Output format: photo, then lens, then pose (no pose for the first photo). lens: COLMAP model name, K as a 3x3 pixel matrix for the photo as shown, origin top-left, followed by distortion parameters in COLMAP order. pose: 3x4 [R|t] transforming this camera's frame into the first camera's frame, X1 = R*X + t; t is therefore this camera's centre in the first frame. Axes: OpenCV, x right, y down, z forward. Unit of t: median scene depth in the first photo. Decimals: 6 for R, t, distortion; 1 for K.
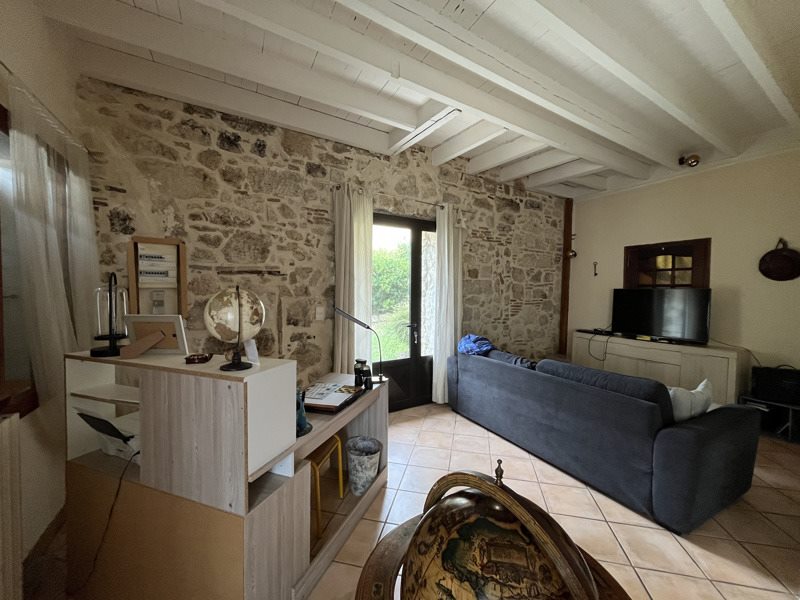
lens RADIAL K [[326.1, 0, 400.0], [0, 326.1, 301.7], [0, 0, 1]] dist [-0.003663, -0.000304]
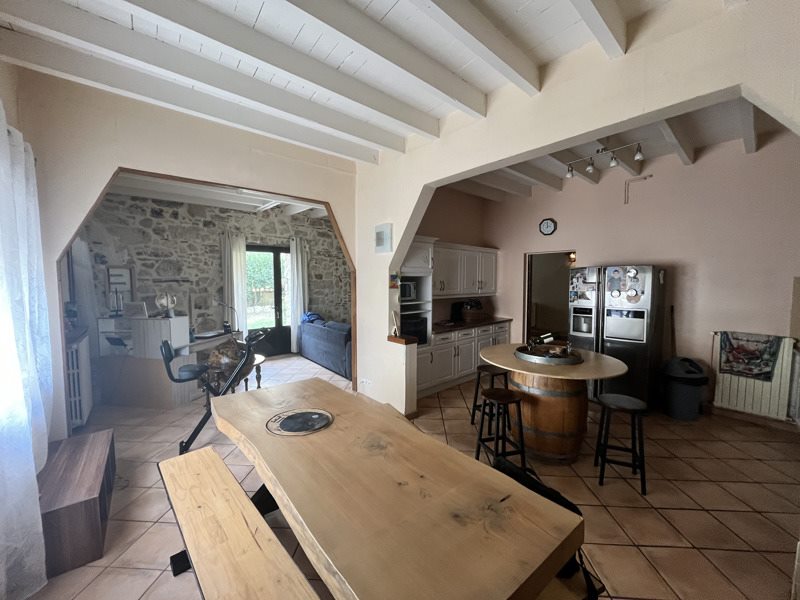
lens RADIAL K [[326.1, 0, 399.4], [0, 326.1, 299.9], [0, 0, 1]] dist [-0.003663, -0.000304]
pose [[0.985387, -0.021898, 0.168915, 0.495042], [0.017394, 0.999454, 0.028096, -0.010104], [-0.169438, -0.024748, 0.985230, -1.032736]]
